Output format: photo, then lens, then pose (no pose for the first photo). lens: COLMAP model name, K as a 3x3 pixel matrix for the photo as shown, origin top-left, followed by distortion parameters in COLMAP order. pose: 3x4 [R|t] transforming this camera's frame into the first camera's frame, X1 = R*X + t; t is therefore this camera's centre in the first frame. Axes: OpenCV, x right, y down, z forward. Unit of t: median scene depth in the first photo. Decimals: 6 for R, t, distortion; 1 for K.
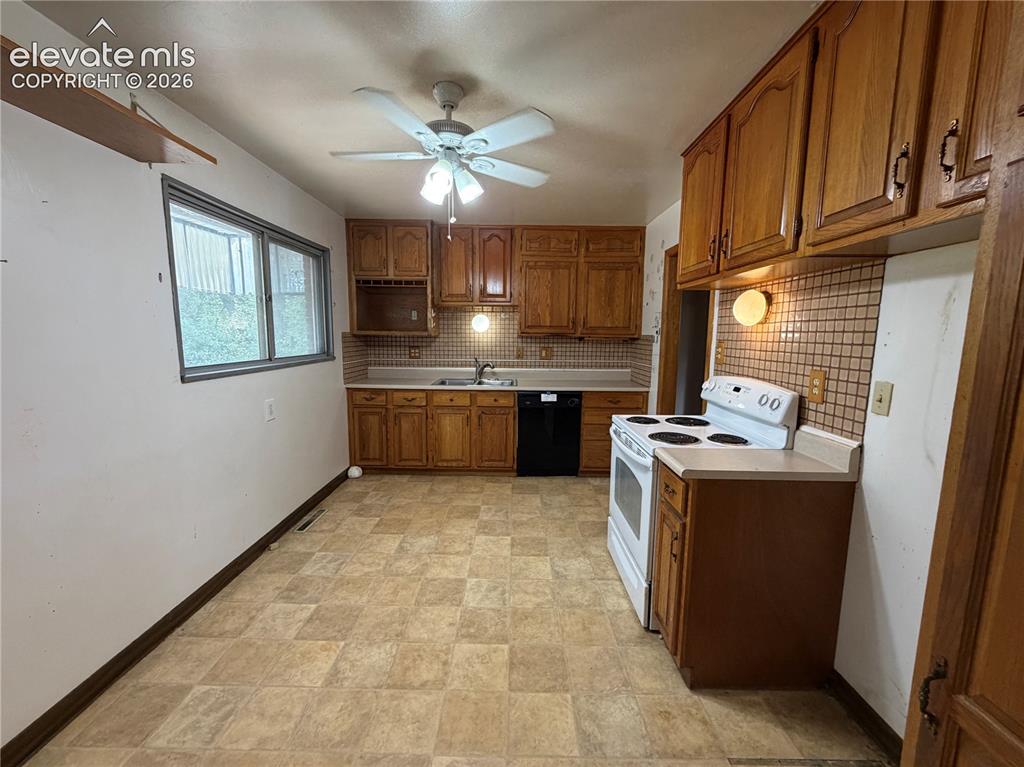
lens RADIAL K [[409.3, 0, 509.6], [0, 409.3, 384.7], [0, 0, 1]] dist [0.002931, -0.000267]
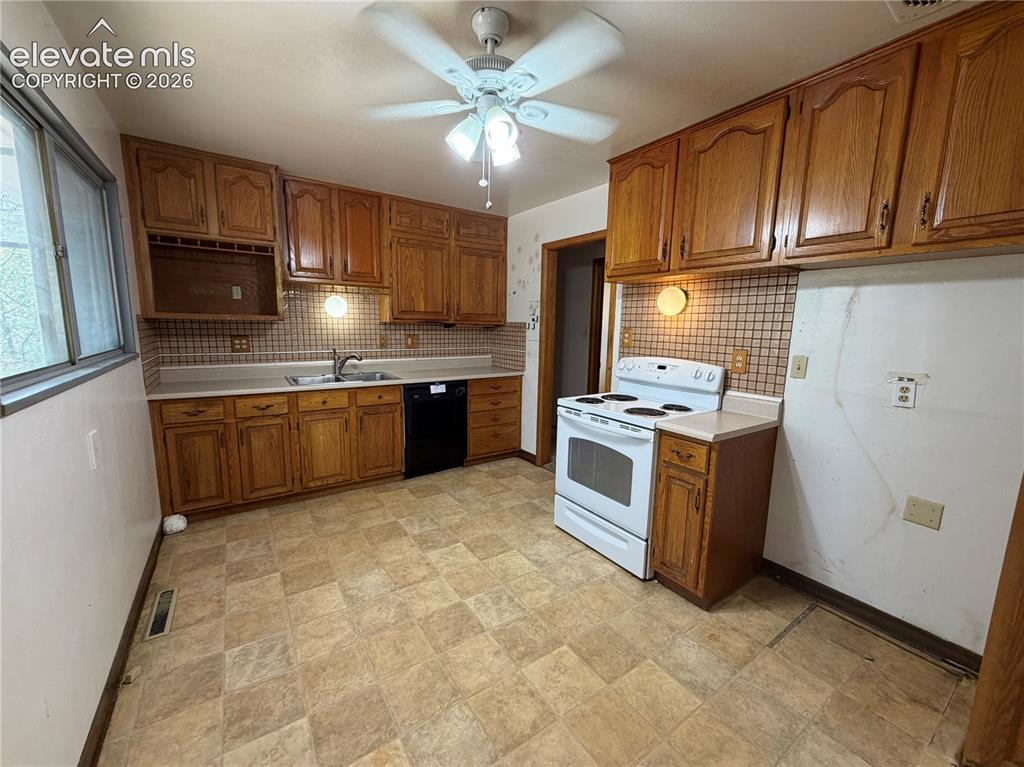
lens RADIAL K [[409.3, 0, 510.6], [0, 409.3, 384.6], [0, 0, 1]] dist [0.002931, -0.000267]
pose [[0.822487, -0.079770, 0.563163, -0.354733], [0.061251, 0.996781, 0.051734, -0.019612], [-0.565477, -0.008056, 0.824725, 0.165927]]
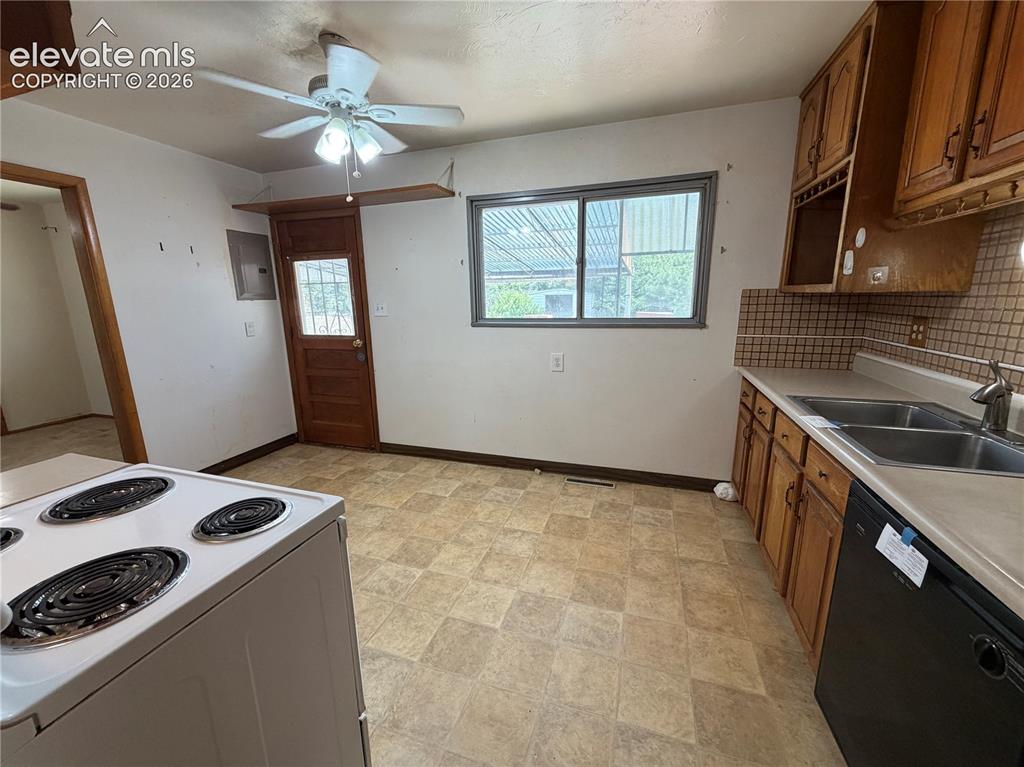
lens RADIAL K [[409.3, 0, 510.6], [0, 409.3, 385.6], [0, 0, 1]] dist [0.002931, -0.000267]
pose [[-0.306575, 0.198264, -0.930969, 0.445639], [-0.106315, 0.964814, 0.240482, -0.115372], [0.945890, 0.172702, -0.274710, 1.009857]]
